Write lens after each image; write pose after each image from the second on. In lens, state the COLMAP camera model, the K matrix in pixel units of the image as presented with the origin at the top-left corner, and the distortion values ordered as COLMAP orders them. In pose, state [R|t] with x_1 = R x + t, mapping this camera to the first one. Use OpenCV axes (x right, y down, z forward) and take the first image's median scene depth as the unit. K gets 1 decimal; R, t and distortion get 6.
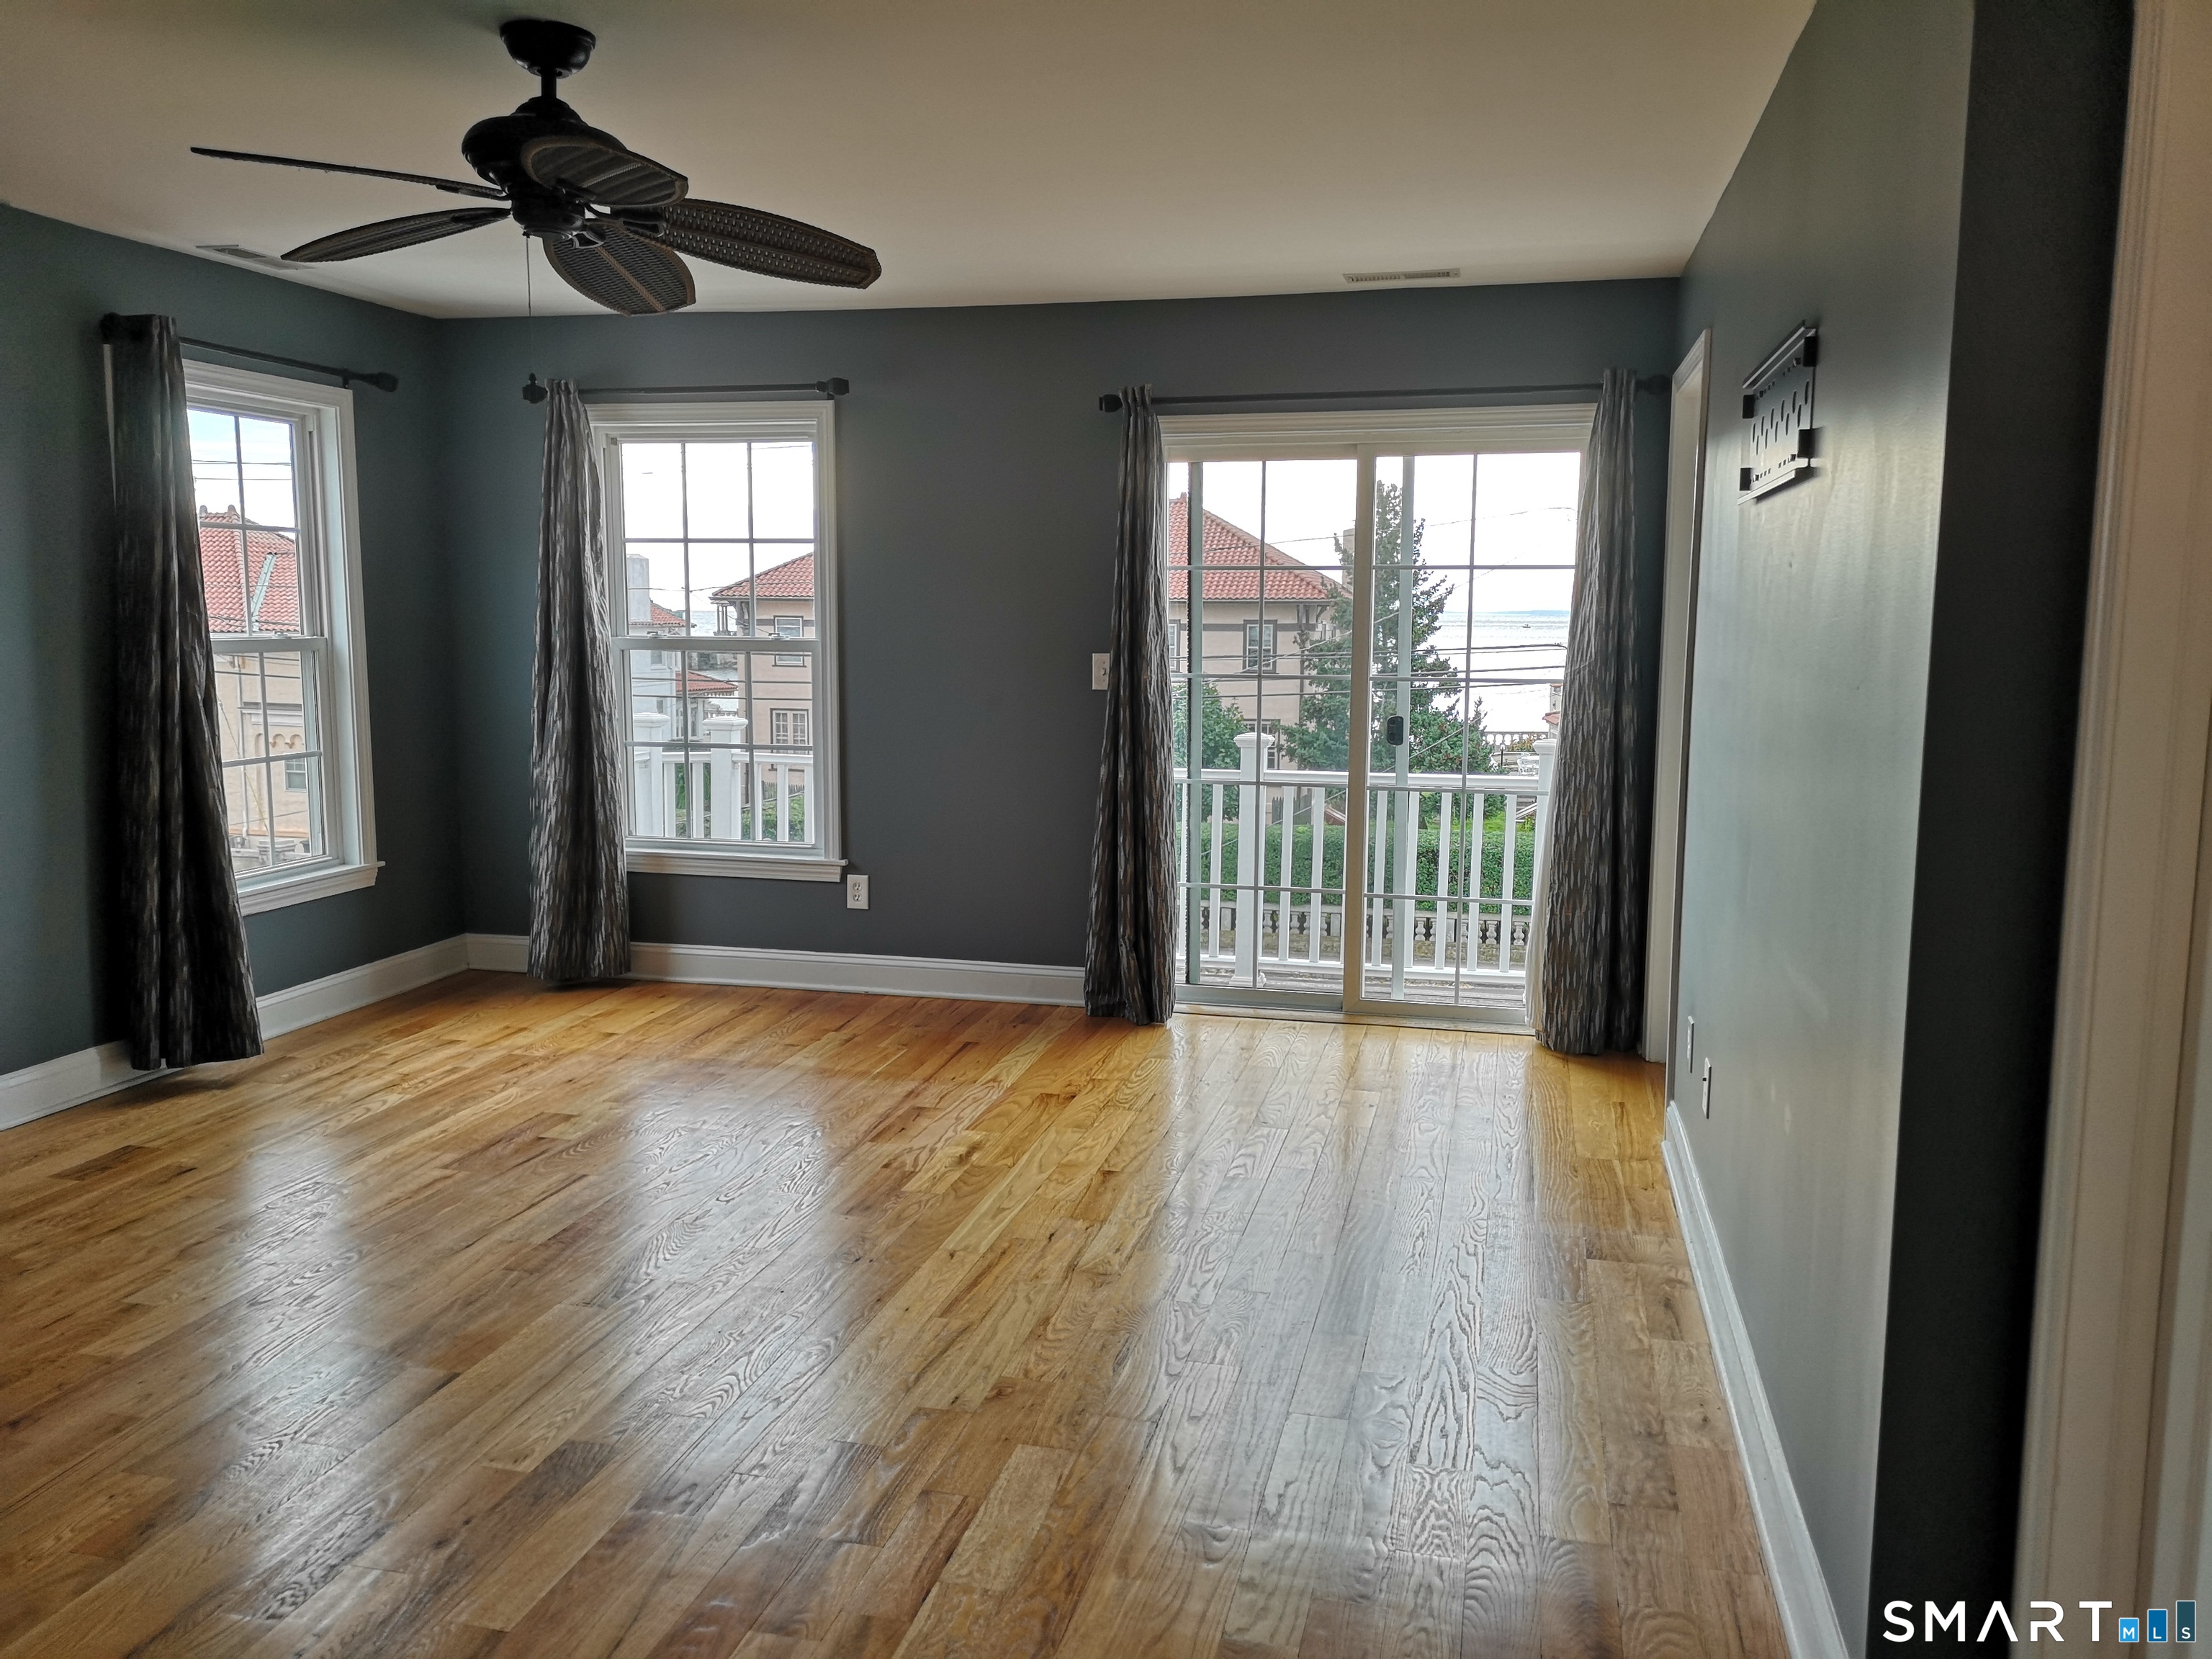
lens RADIAL K [[1723.4, 0, 1106.0], [0, 1723.4, 829.5], [0, 0, 1]] dist [0.055817, -0.078061]
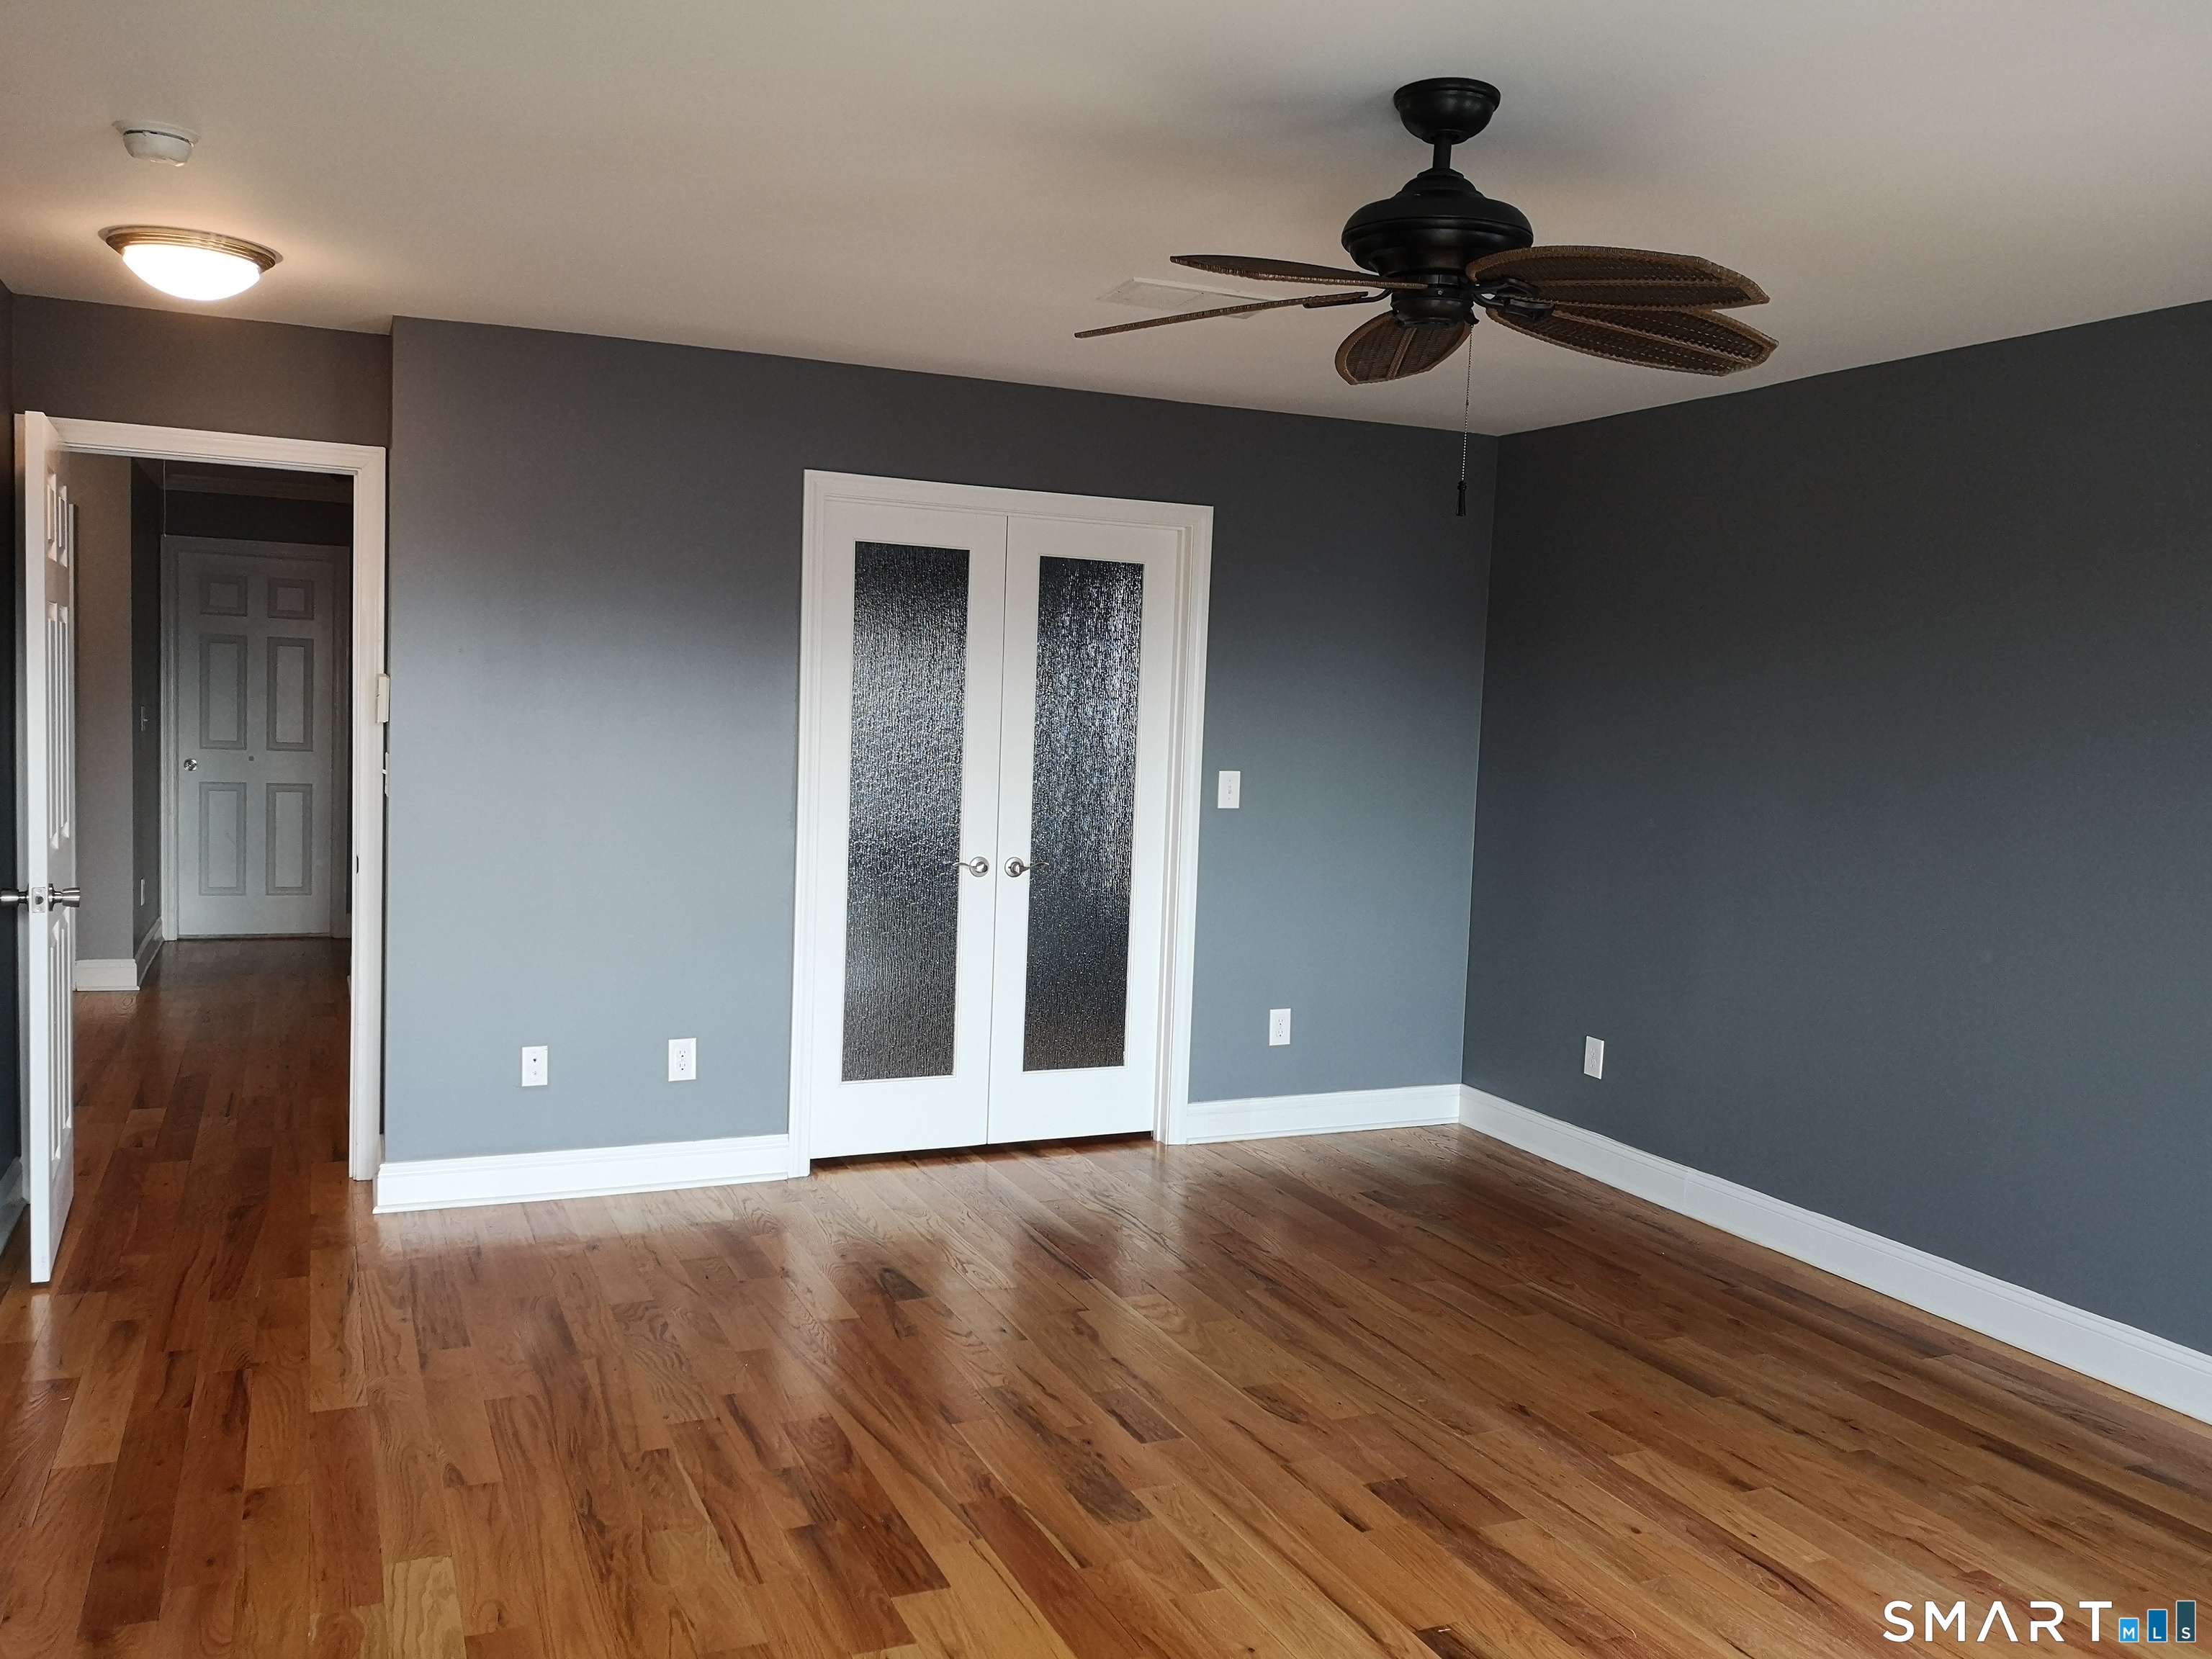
lens RADIAL K [[1723.4, 0, 1106.0], [0, 1723.4, 829.5], [0, 0, 1]] dist [0.055817, -0.078061]
pose [[-0.793768, 0.008002, -0.608168, 0.074733], [-0.120506, 0.978022, 0.170151, -0.049854], [0.596164, 0.208348, -0.775358, 0.359603]]
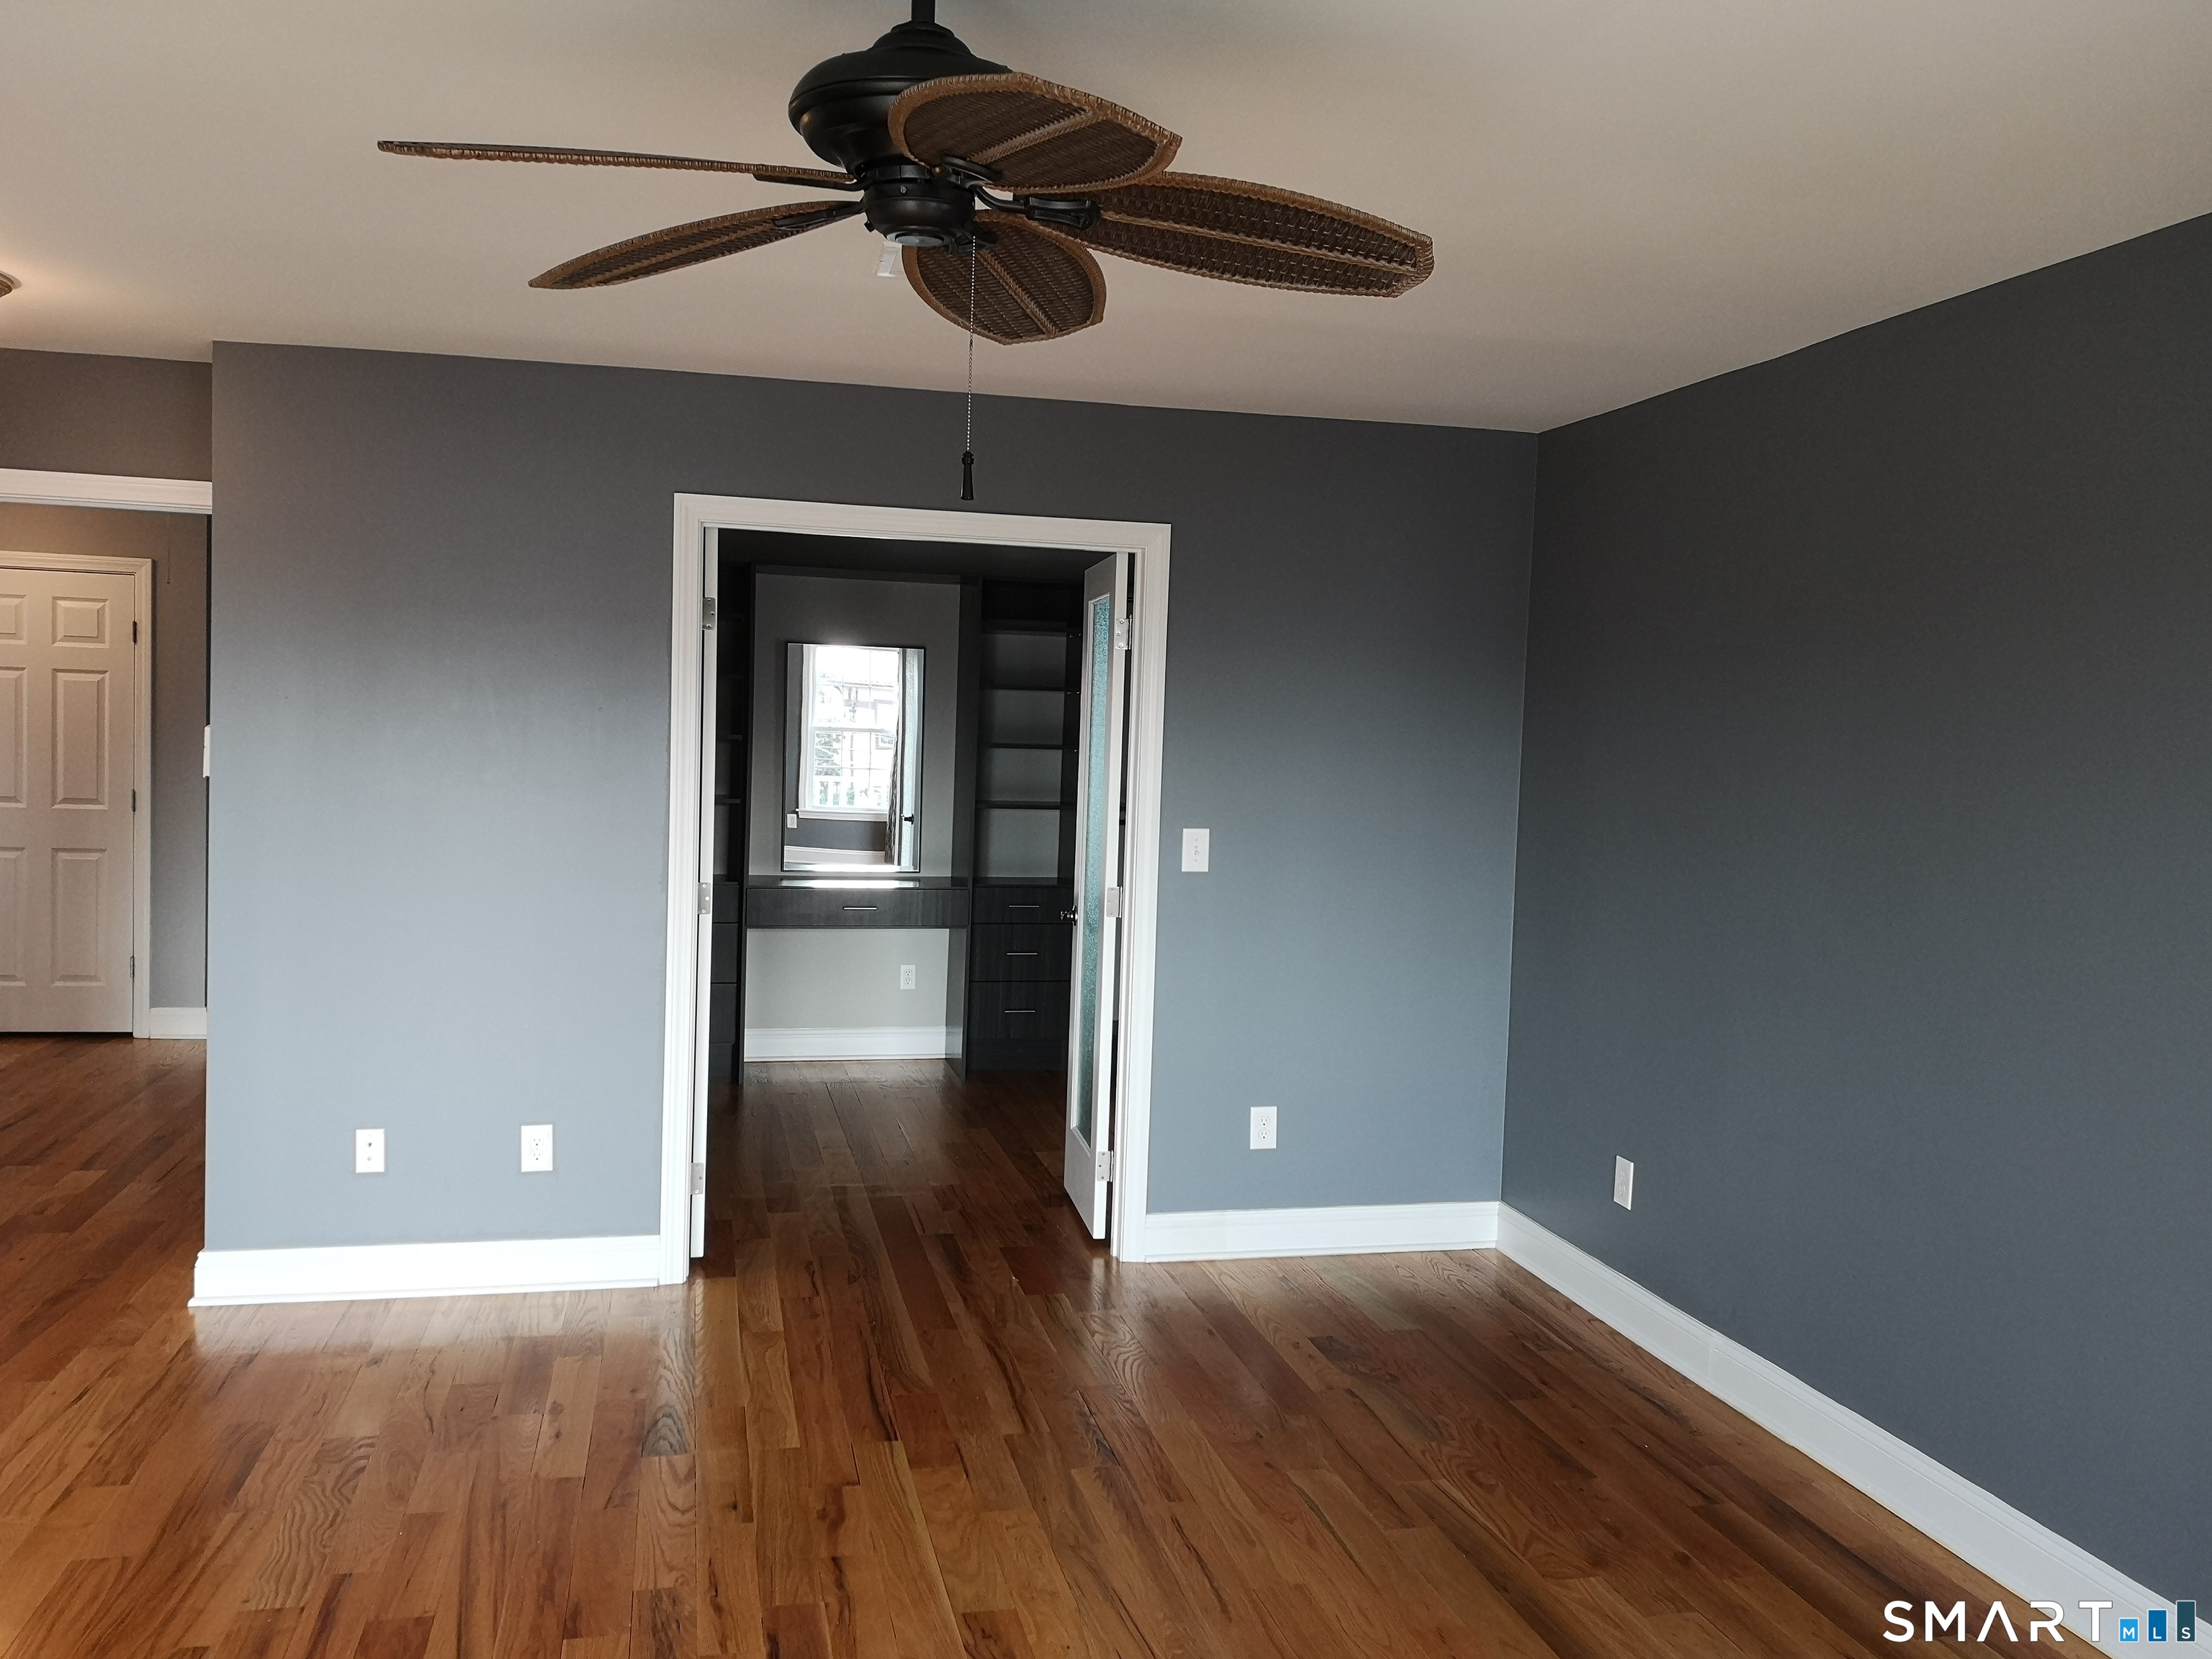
lens RADIAL K [[1732.0, 0, 1106.0], [0, 1732.0, 829.5], [0, 0, 1]] dist [0.013151, 0.000376]
pose [[-0.895470, -0.010181, -0.445006, -0.023358], [-0.093898, 0.981562, 0.166491, -0.054143], [0.435106, 0.190873, -0.879915, 0.359660]]
